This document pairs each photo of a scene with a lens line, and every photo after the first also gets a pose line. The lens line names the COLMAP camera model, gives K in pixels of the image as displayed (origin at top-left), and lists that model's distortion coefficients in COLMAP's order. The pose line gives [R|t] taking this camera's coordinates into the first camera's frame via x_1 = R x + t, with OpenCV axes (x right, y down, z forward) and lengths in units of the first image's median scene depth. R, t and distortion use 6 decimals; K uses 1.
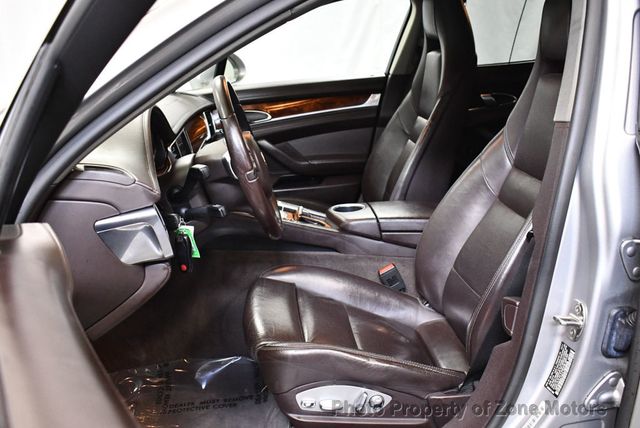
lens RADIAL K [[667.7, 0, 320.0], [0, 667.7, 214.0], [0, 0, 1]] dist [-0.082770, -0.001495]
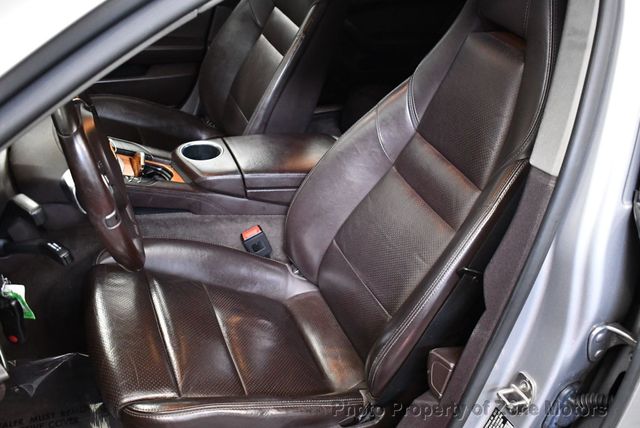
lens RADIAL K [[667.7, 0, 320.0], [0, 667.7, 214.0], [0, 0, 1]] dist [-0.082770, -0.001495]
pose [[0.948596, -0.034995, 0.314548, -0.079547], [-0.064381, 0.951751, 0.300043, -0.194070], [-0.309871, -0.304870, 0.900574, 0.231973]]
